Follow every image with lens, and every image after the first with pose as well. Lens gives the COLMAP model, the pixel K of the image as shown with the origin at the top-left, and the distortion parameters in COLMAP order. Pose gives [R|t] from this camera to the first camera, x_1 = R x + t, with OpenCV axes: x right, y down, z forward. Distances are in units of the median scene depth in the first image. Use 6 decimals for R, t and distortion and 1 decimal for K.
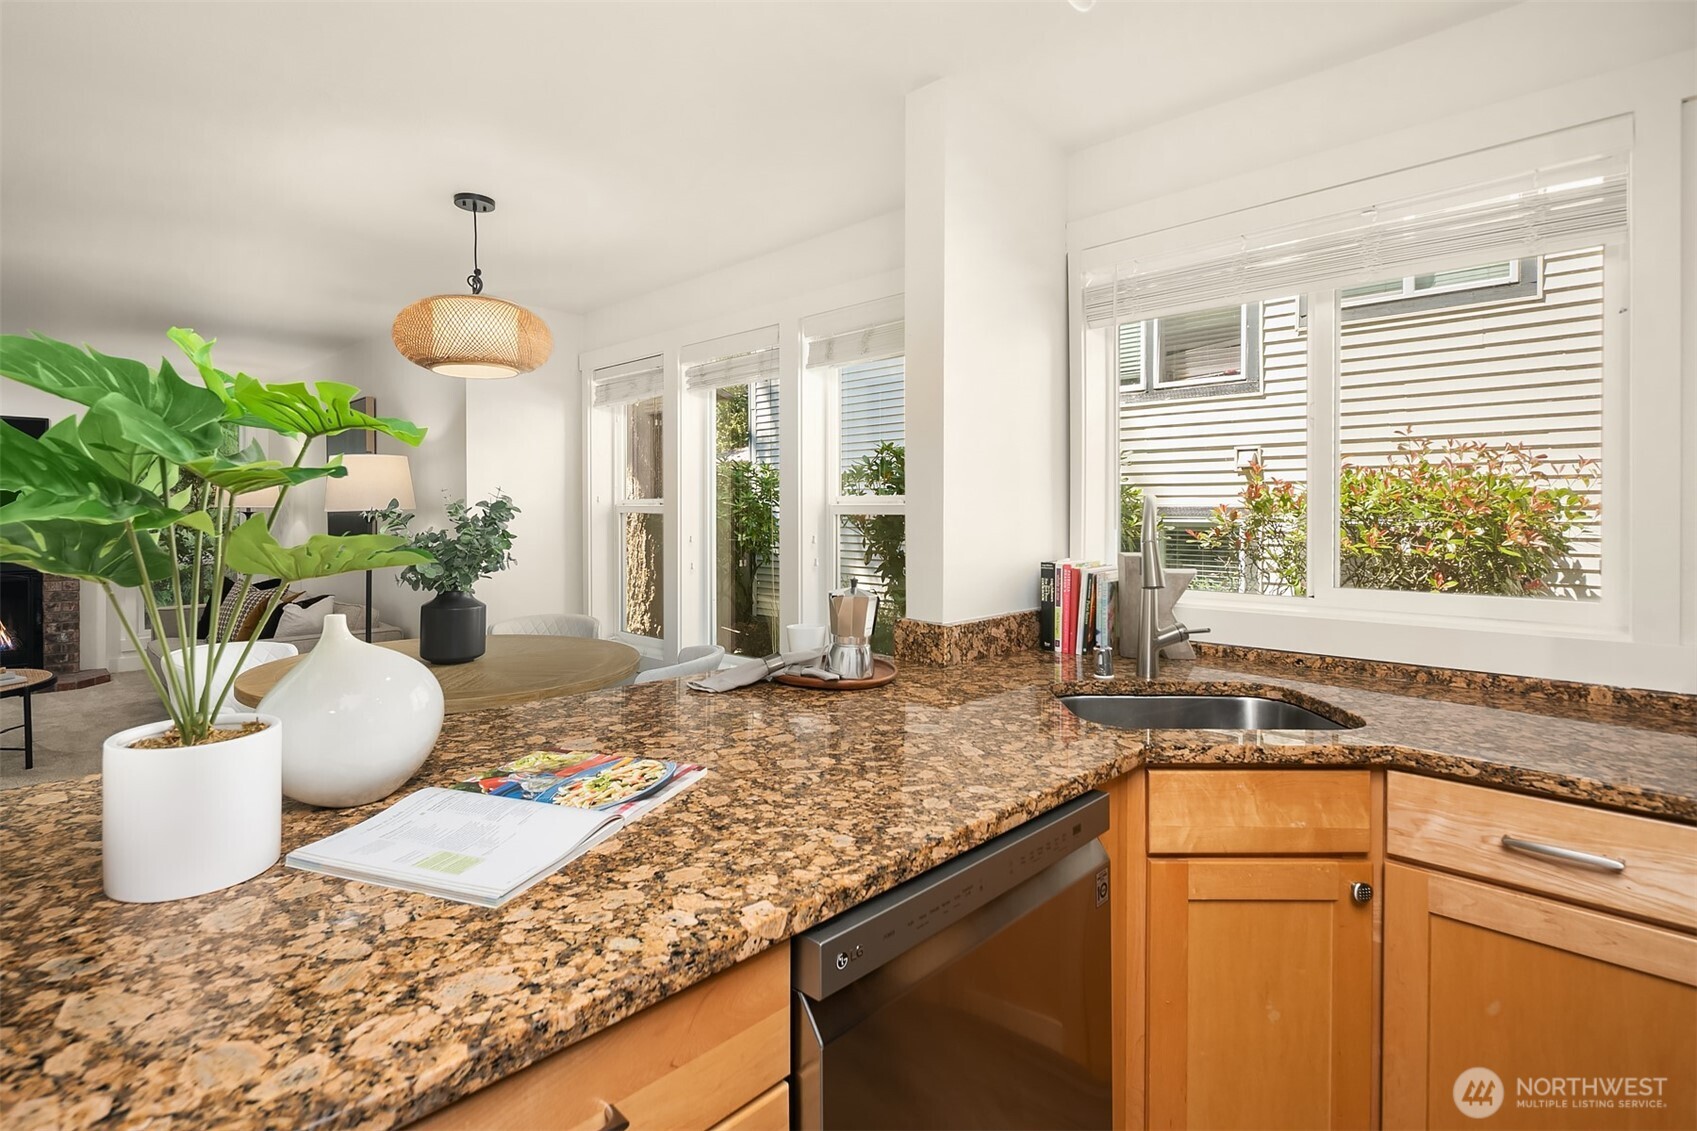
lens RADIAL K [[817.1, 0, 840.7], [0, 817.1, 511.4], [0, 0, 1]] dist [0.011612, -0.005343]
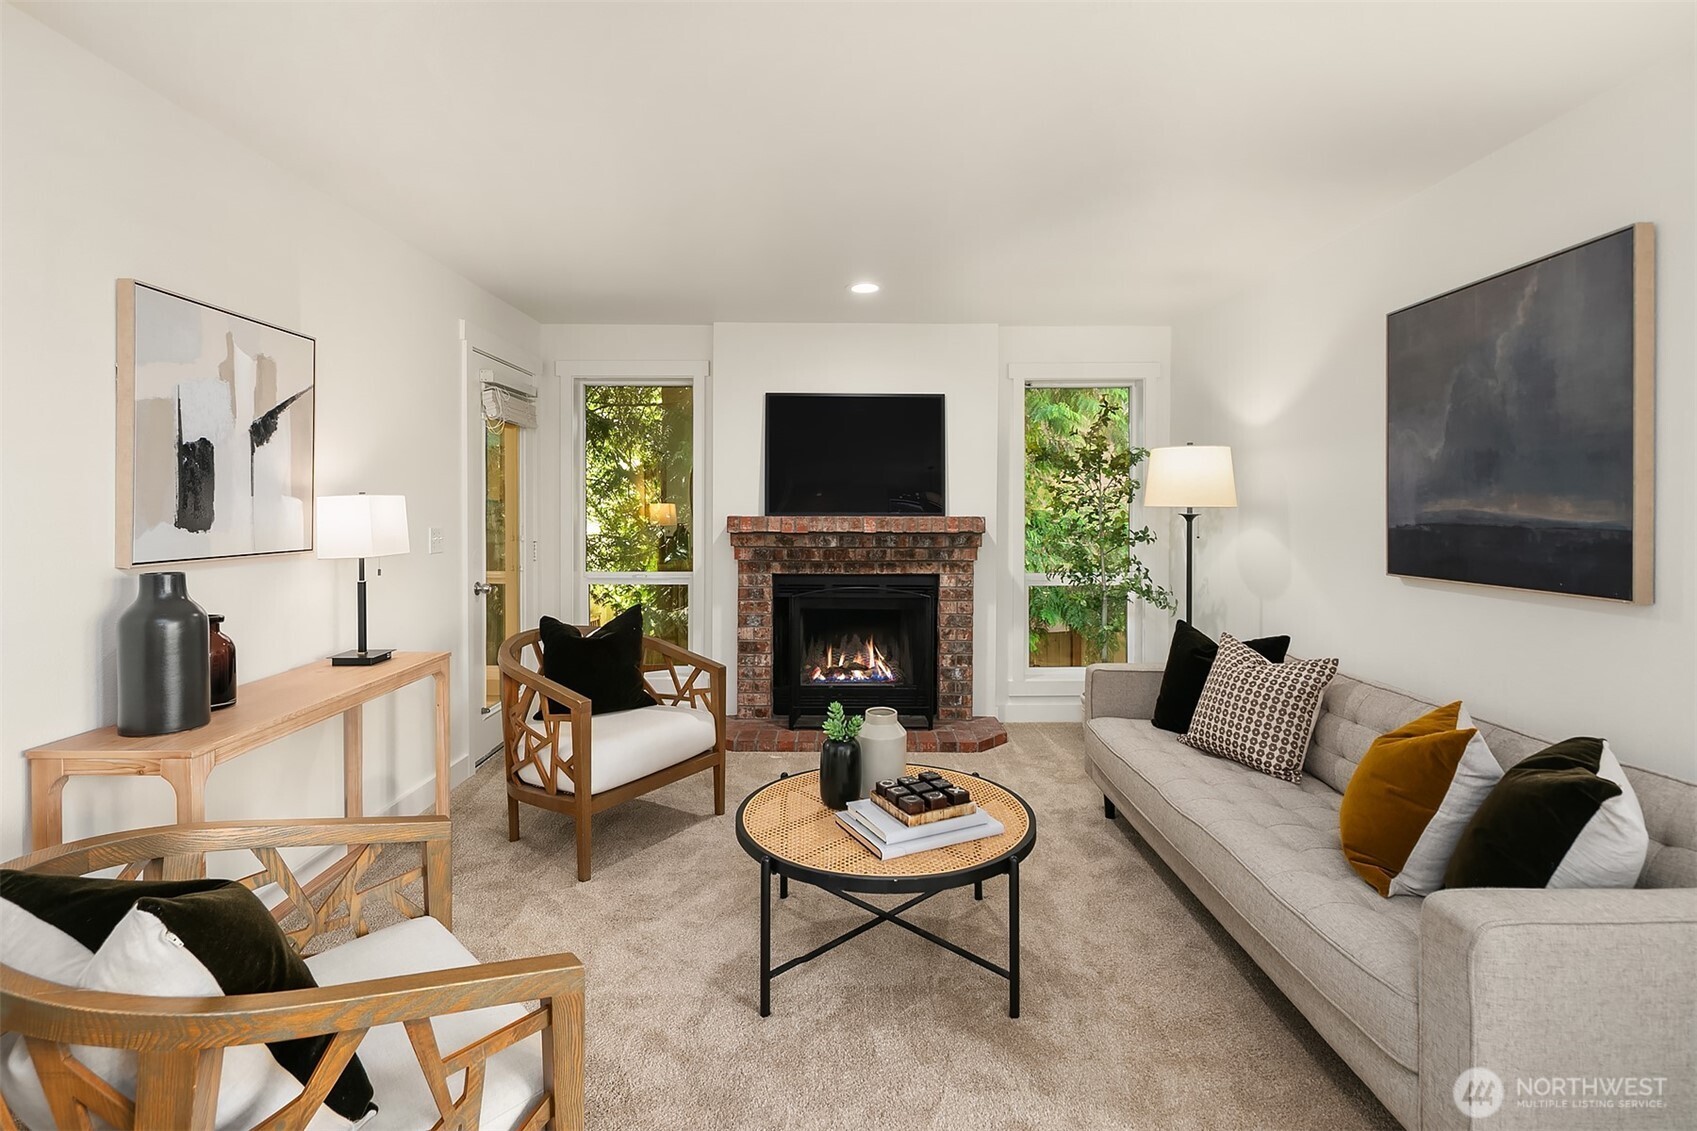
lens RADIAL K [[817.1, 0, 848.3], [0, 817.1, 528.2], [0, 0, 1]] dist [0.011612, -0.005343]
pose [[0.702188, 0.018783, -0.711744, -1.021267], [-0.003616, 0.999733, 0.022815, -0.006084], [0.711983, -0.013447, 0.702068, 0.831996]]
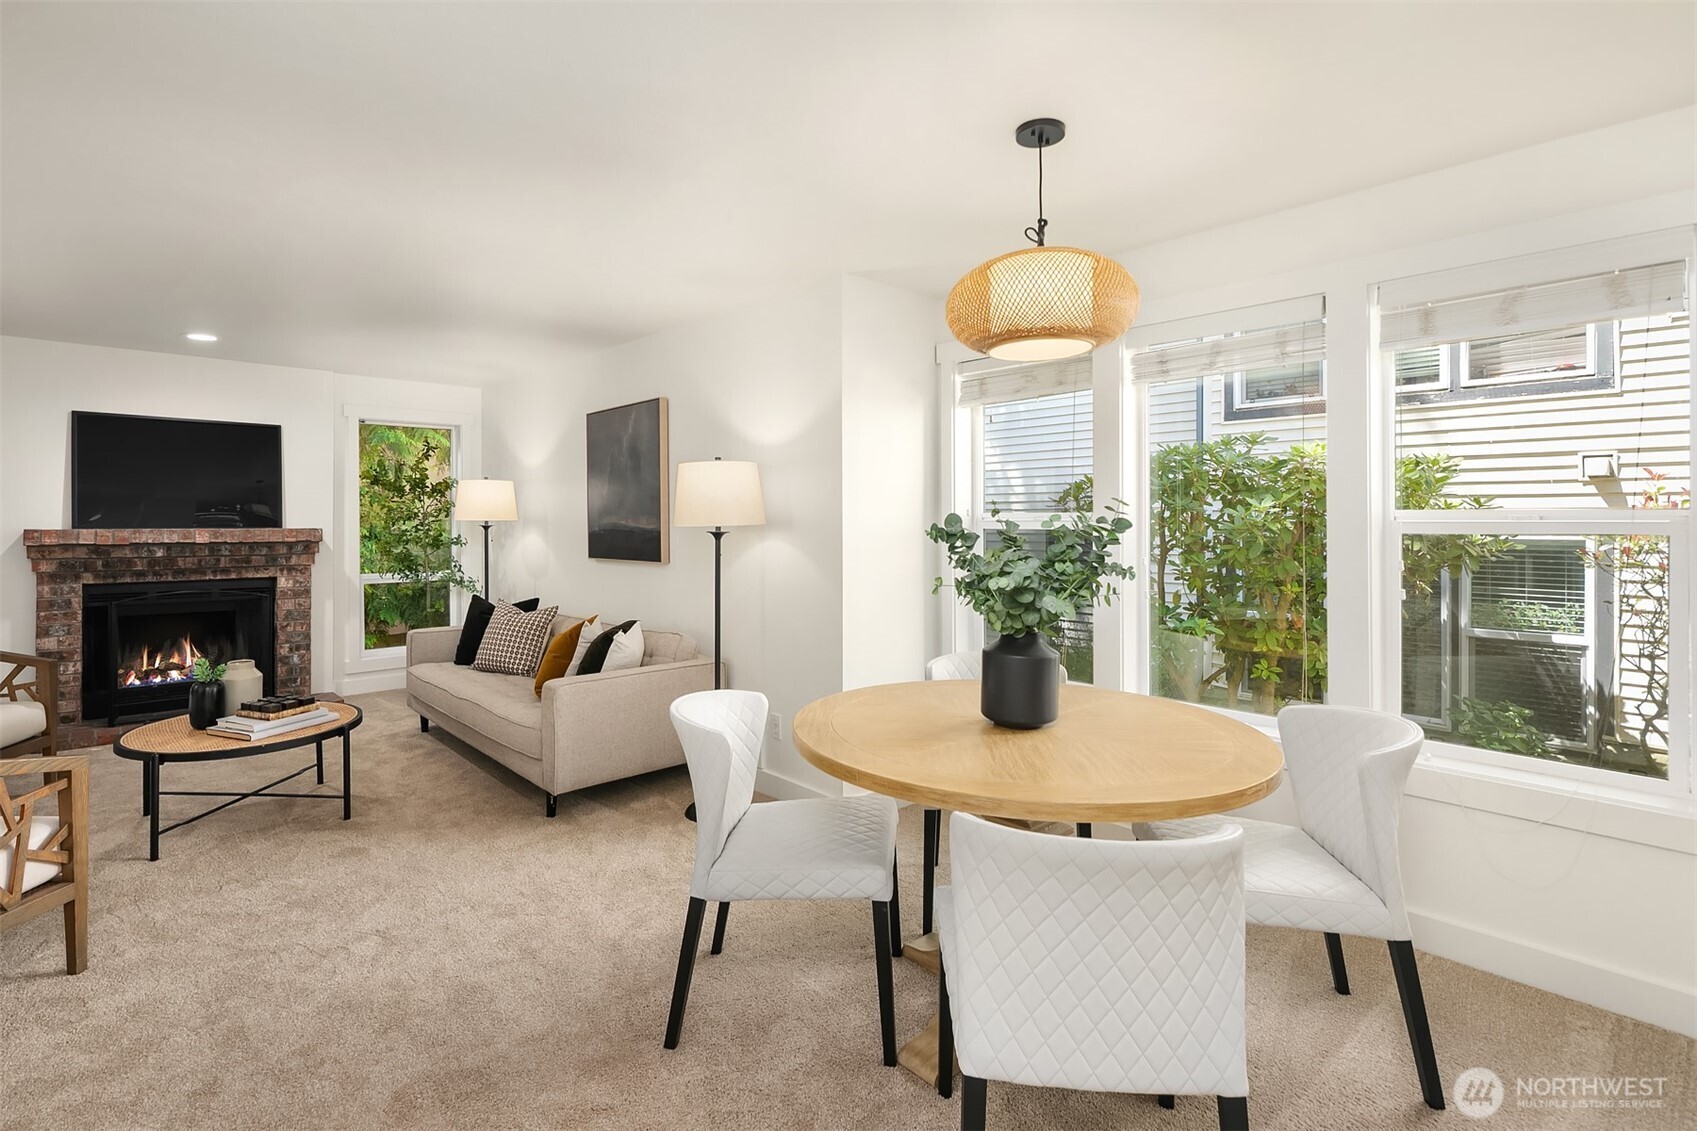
lens RADIAL K [[817.1, 0, 850.2], [0, 817.1, 522.0], [0, 0, 1]] dist [0.011612, -0.005343]
pose [[0.998783, 0.000955, -0.049305, -0.586648], [-0.001066, 0.999997, -0.002207, -0.004433], [0.049303, 0.002257, 0.998781, 0.209958]]
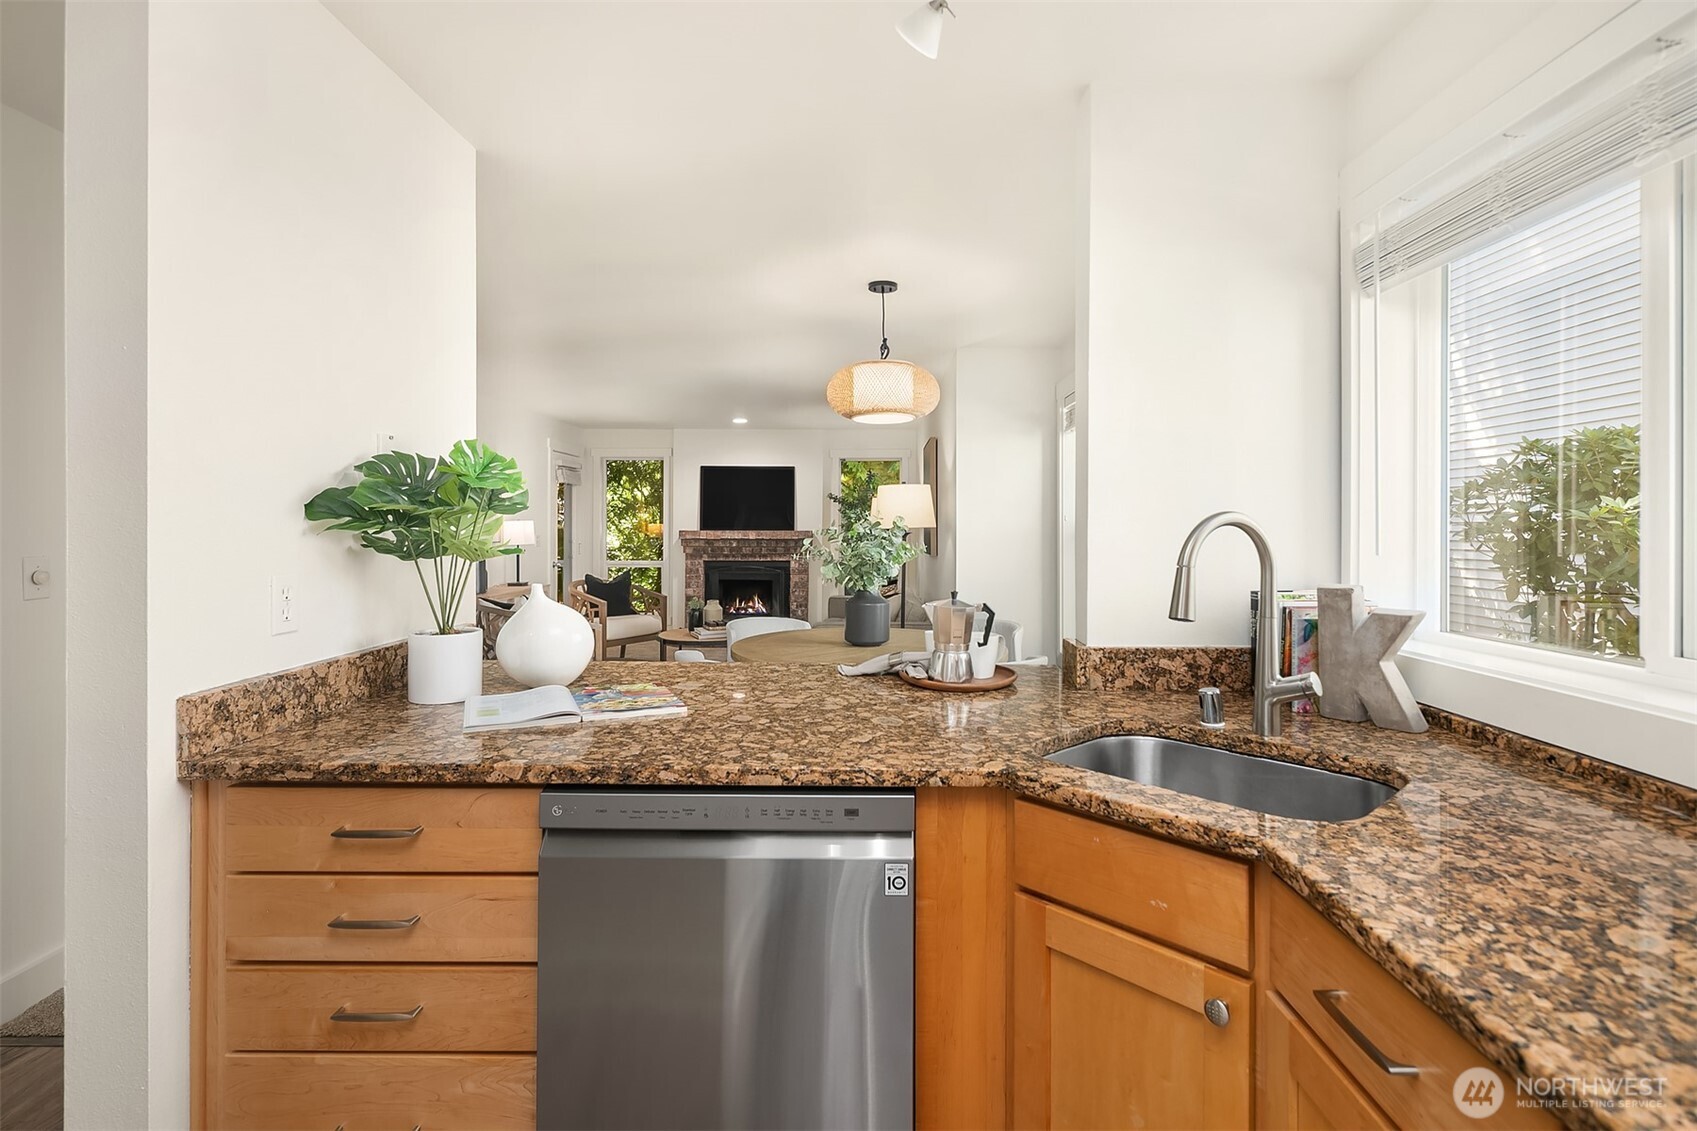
lens RADIAL K [[817.1, 0, 853.3], [0, 817.1, 529.0], [0, 0, 1]] dist [0.011612, -0.005343]
pose [[0.688336, 0.002497, -0.725388, 0.450891], [-0.003247, 0.999995, 0.000361, -0.000624], [0.725385, 0.002107, 0.688340, 0.092778]]
